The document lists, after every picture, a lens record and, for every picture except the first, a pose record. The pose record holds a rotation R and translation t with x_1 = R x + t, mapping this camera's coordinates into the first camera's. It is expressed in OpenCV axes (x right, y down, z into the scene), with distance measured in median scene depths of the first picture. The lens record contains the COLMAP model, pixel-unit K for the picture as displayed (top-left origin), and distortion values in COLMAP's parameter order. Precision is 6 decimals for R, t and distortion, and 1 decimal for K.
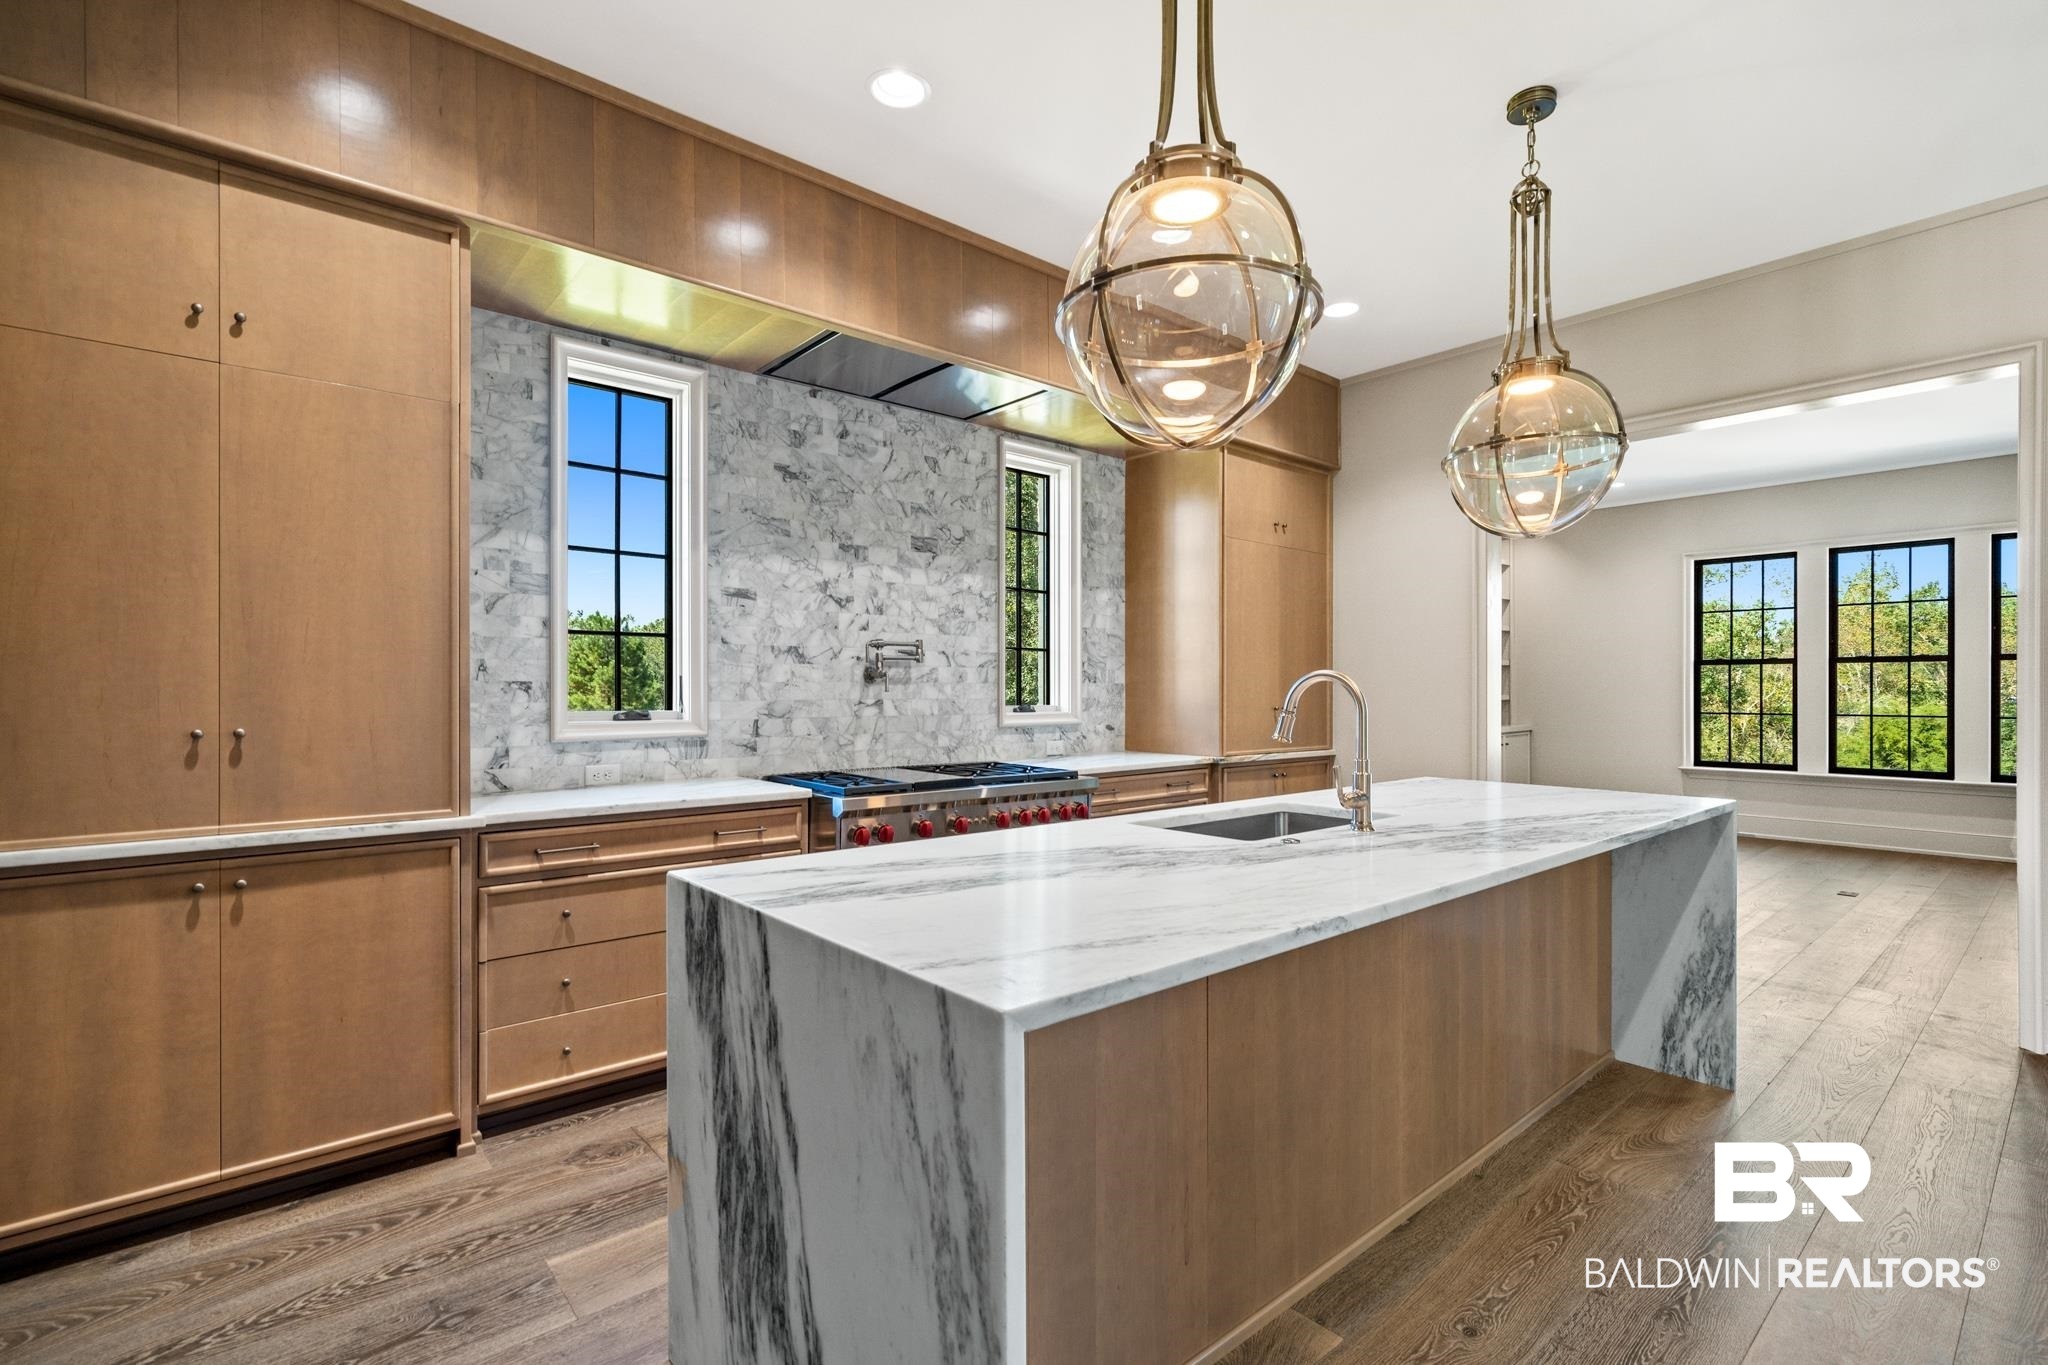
lens RADIAL K [[931.9, 0, 1023.4], [0, 931.9, 688.0], [0, 0, 1]] dist [0.001355, 0.000303]
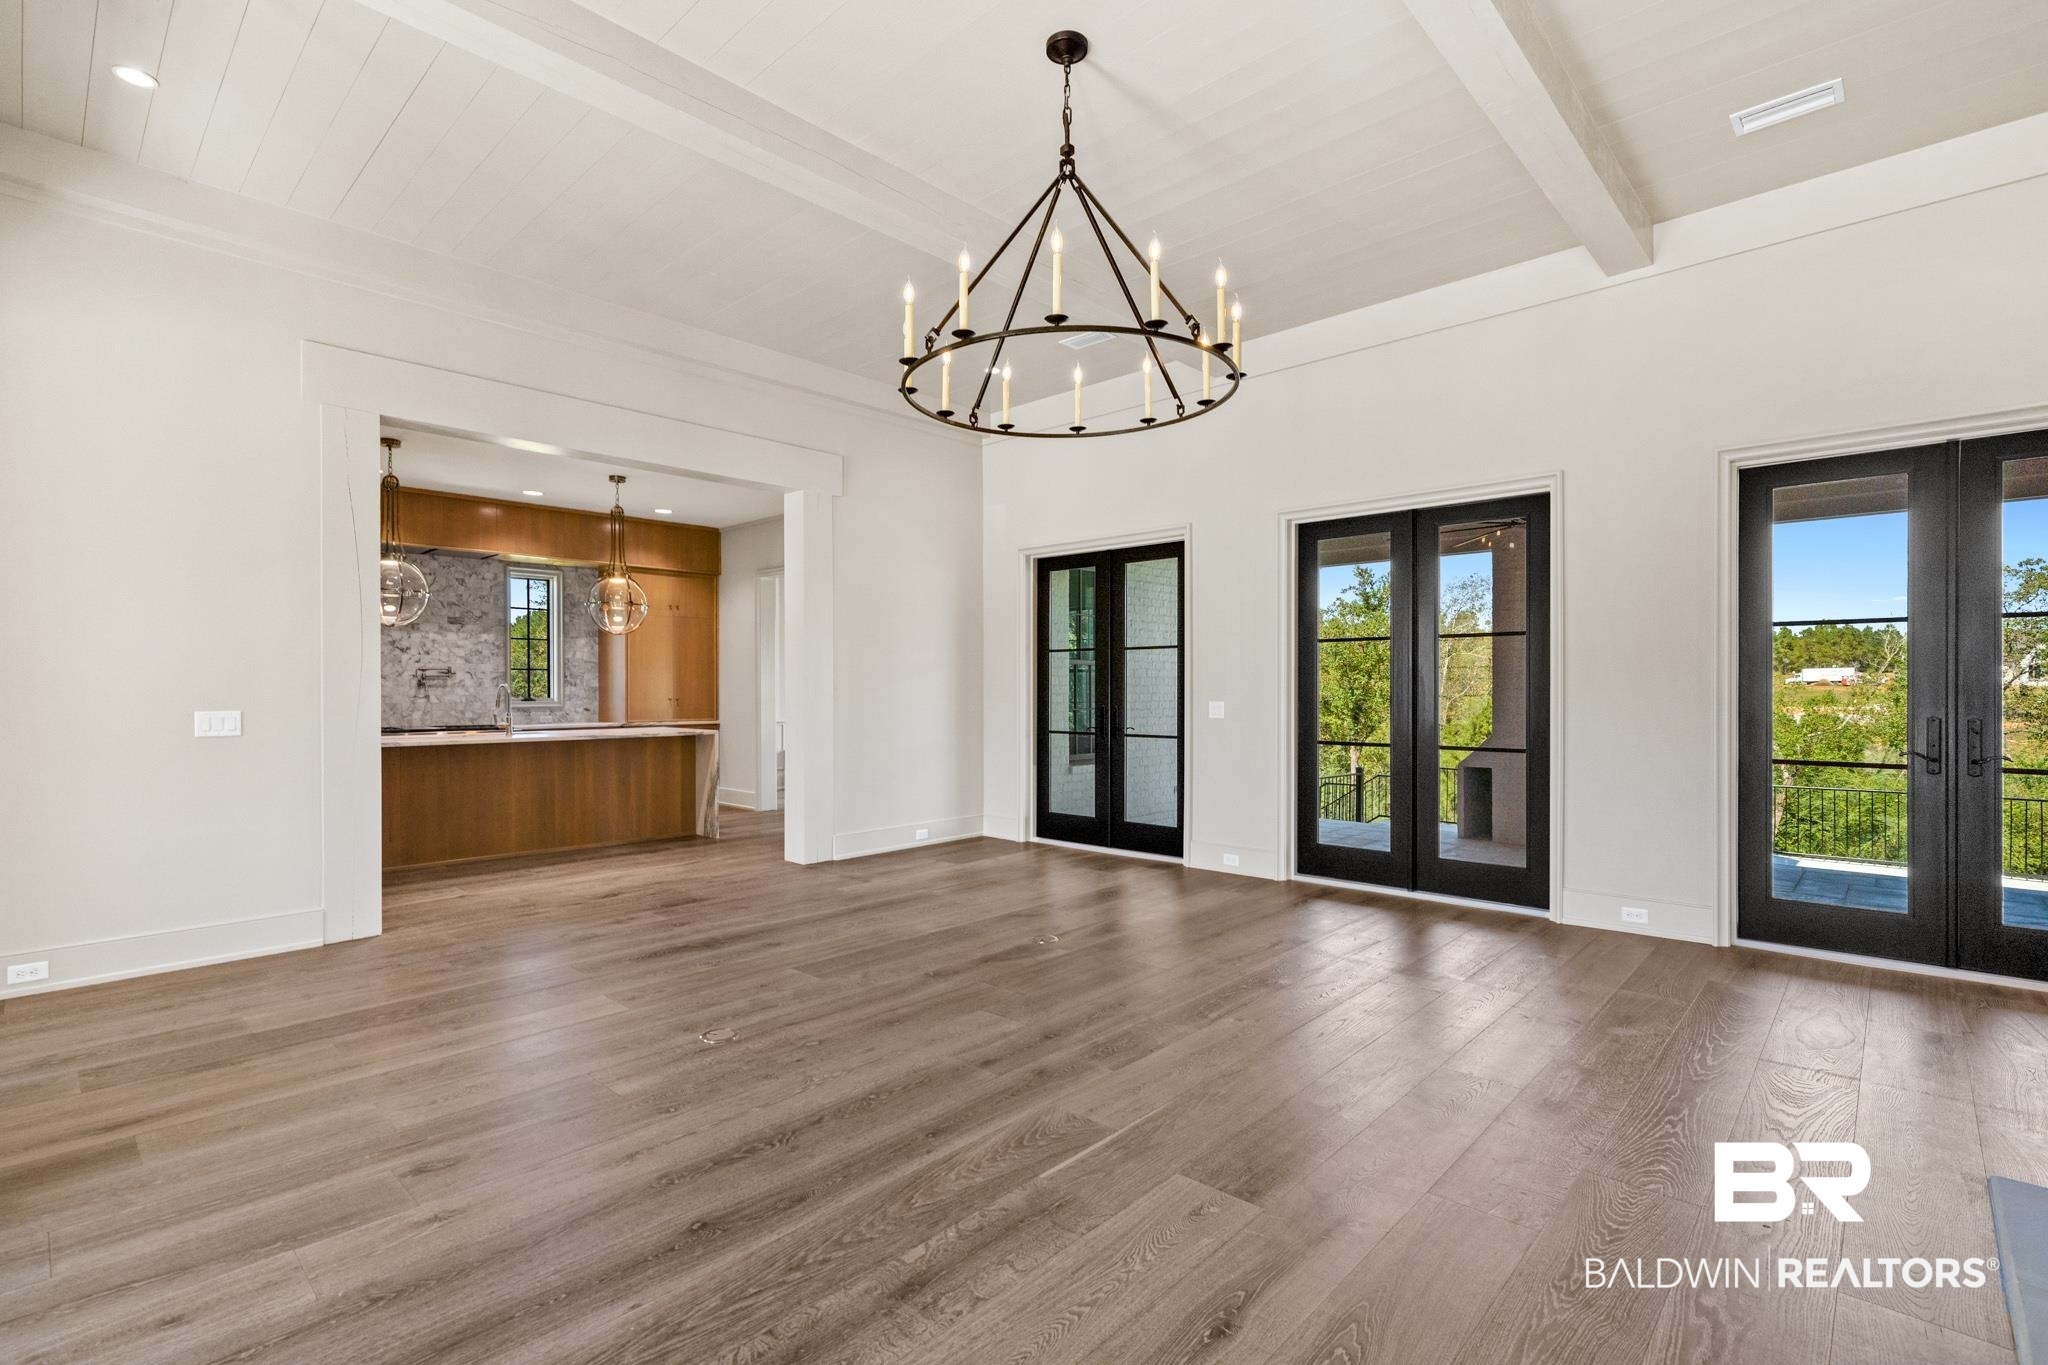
lens RADIAL K [[944.6, 0, 1025.0], [0, 944.6, 689.9], [0, 0, 1]] dist [0.000018, 0.000139]
pose [[0.994477, -0.004180, 0.104872, 1.006652], [0.003895, 0.999988, 0.002920, -0.000257], [-0.104883, -0.002495, 0.994481, -1.325499]]
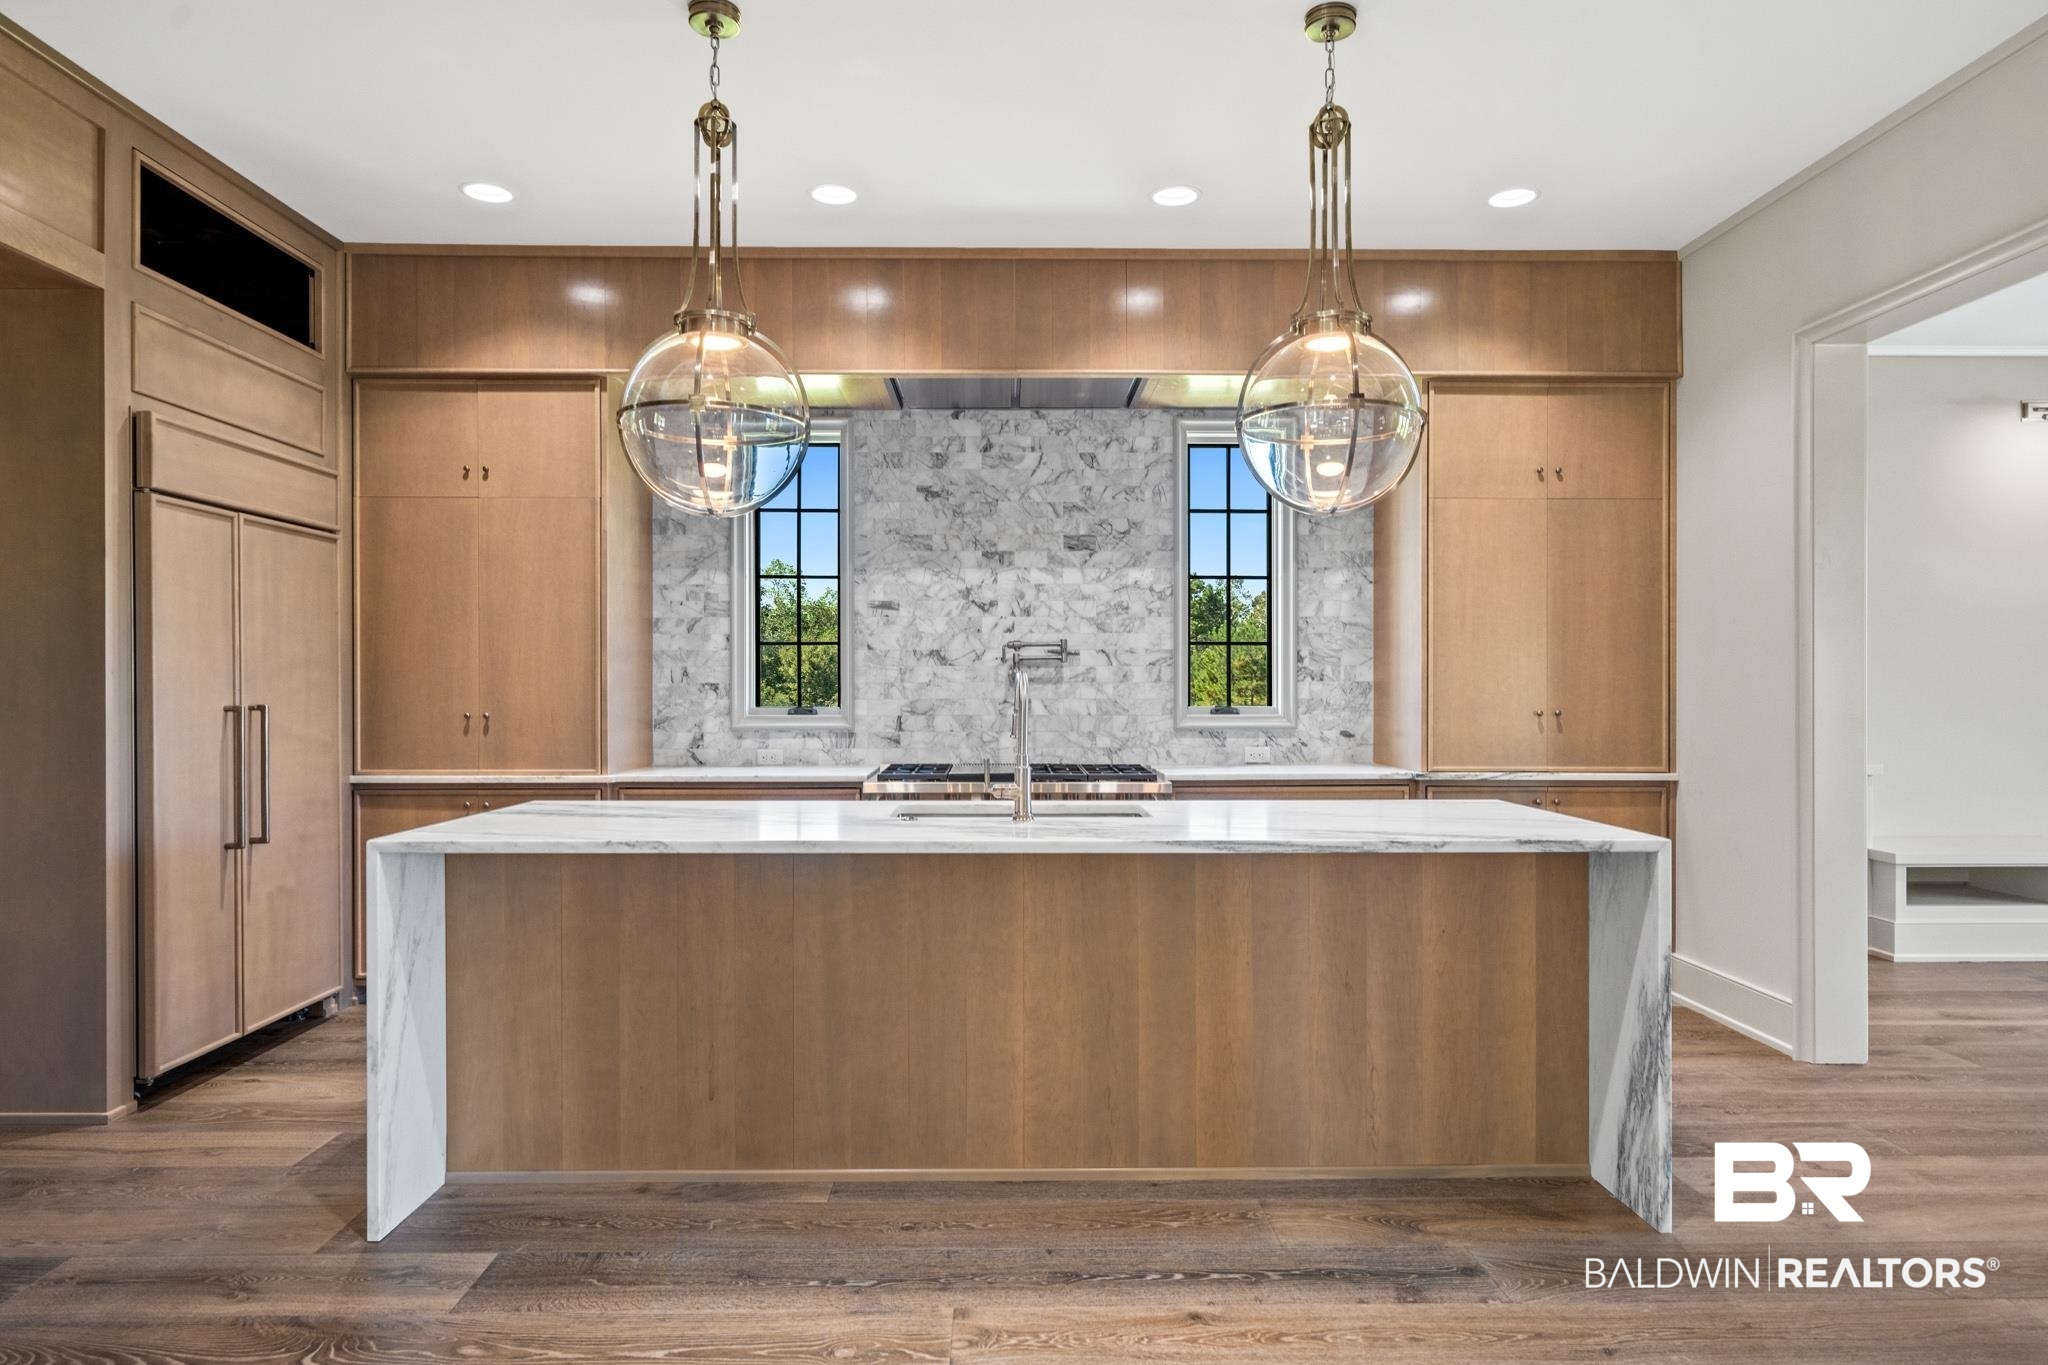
lens RADIAL K [[1239.7, 0, 1020.4], [0, 1239.7, 688.7], [0, 0, 1]] dist [0.002401, 0.001063]
pose [[0.768120, -0.001090, -0.640306, 0.740511], [0.002225, 0.999997, 0.000967, -0.000204], [0.640303, -0.002168, 0.768120, -0.056903]]
